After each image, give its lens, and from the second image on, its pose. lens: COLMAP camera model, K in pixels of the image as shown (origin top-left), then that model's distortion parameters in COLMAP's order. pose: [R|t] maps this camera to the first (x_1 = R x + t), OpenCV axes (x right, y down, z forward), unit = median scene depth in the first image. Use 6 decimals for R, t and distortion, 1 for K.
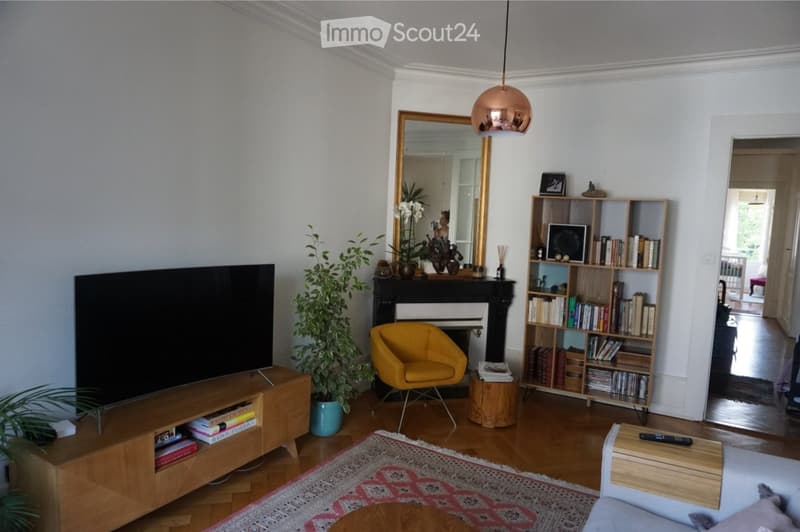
lens RADIAL K [[567.5, 0, 400.0], [0, 567.5, 266.0], [0, 0, 1]] dist [0.006111, 0.001887]
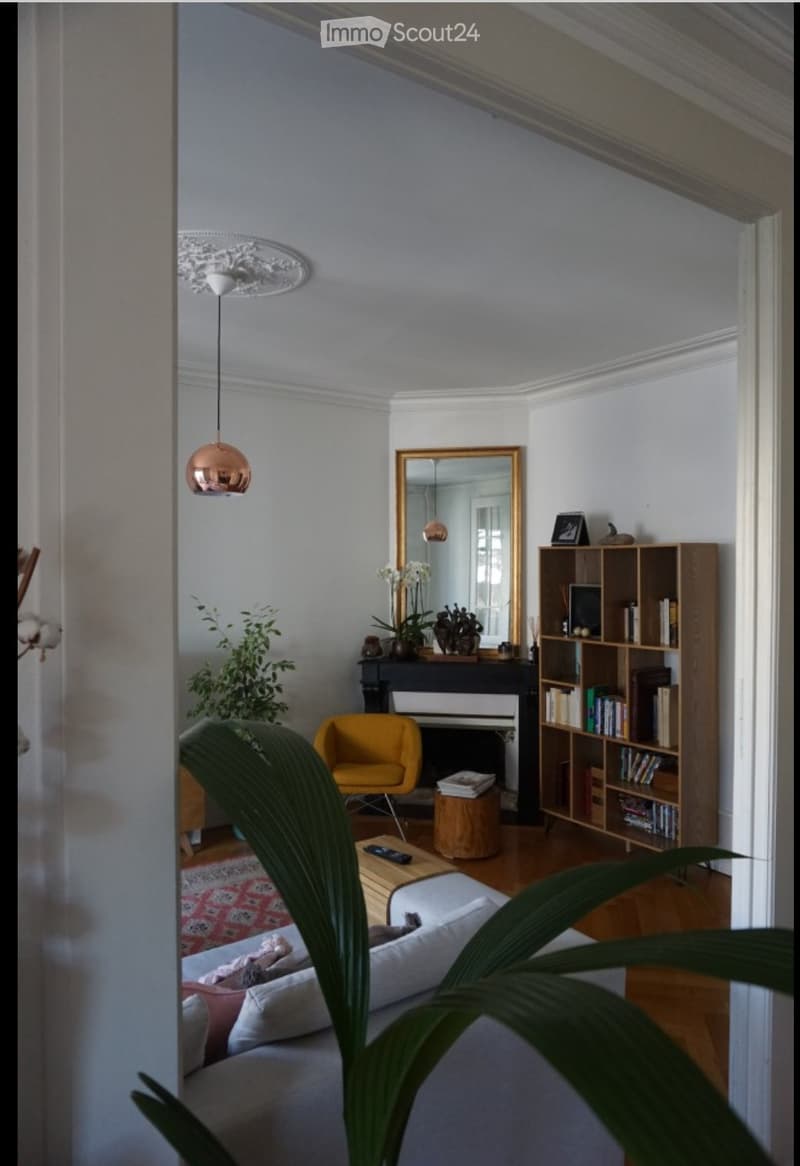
lens RADIAL K [[837.8, 0, 400.0], [0, 837.8, 583.0], [0, 0, 1]] dist [-0.005957, -0.000583]
pose [[0.883097, -0.031546, -0.468128, 0.582193], [-0.008129, 0.996559, -0.082491, 0.012795], [0.469119, 0.076653, 0.879802, -0.029909]]
